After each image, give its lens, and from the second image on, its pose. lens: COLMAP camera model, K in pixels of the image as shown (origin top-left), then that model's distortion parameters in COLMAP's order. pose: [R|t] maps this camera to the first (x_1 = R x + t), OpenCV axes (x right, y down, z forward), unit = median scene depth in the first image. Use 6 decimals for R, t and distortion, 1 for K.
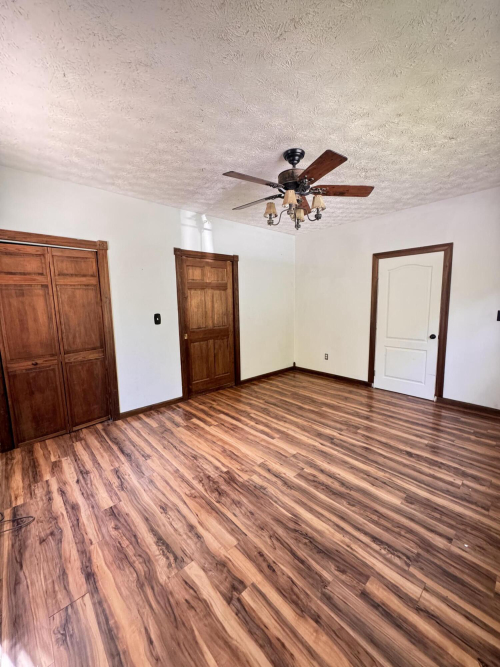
lens RADIAL K [[264.3, 0, 252.8], [0, 264.3, 332.8], [0, 0, 1]] dist [-0.003331, 0.000466]
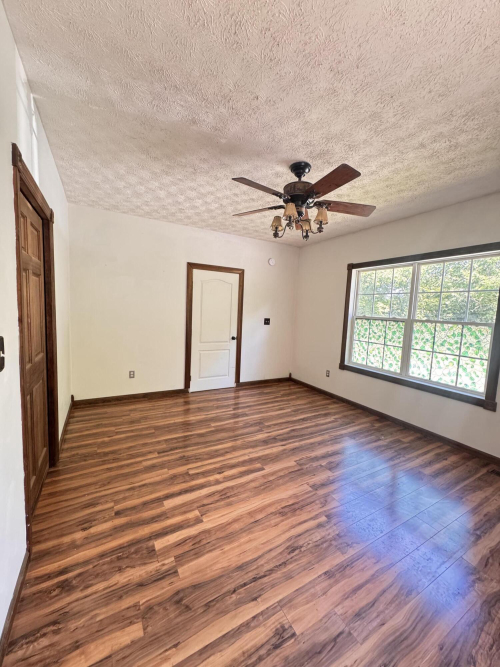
lens RADIAL K [[264.3, 0, 247.6], [0, 264.3, 339.0], [0, 0, 1]] dist [-0.003331, 0.000466]
pose [[0.230107, -0.084203, 0.969516, -0.693686], [0.068282, 0.995191, 0.070226, -0.085190], [-0.970767, 0.050041, 0.234750, 0.768632]]
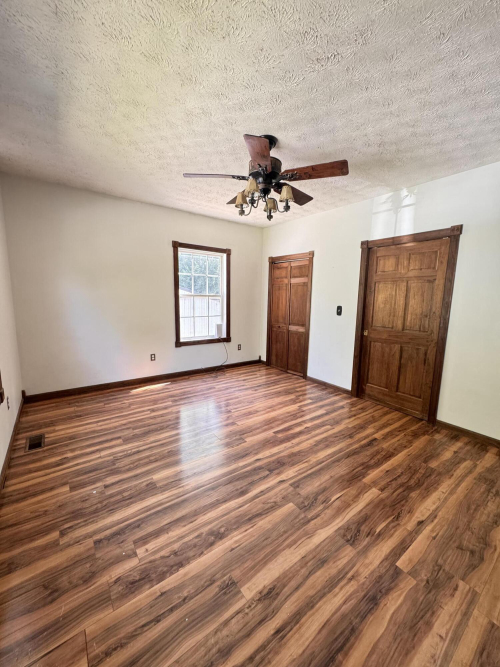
lens RADIAL K [[264.3, 0, 252.7], [0, 264.3, 333.2], [0, 0, 1]] dist [-0.003331, 0.000466]
pose [[-0.093058, 0.154928, -0.983533, 0.937838], [-0.141004, 0.975813, 0.167053, -0.112360], [0.985626, 0.154227, -0.068962, 0.867951]]
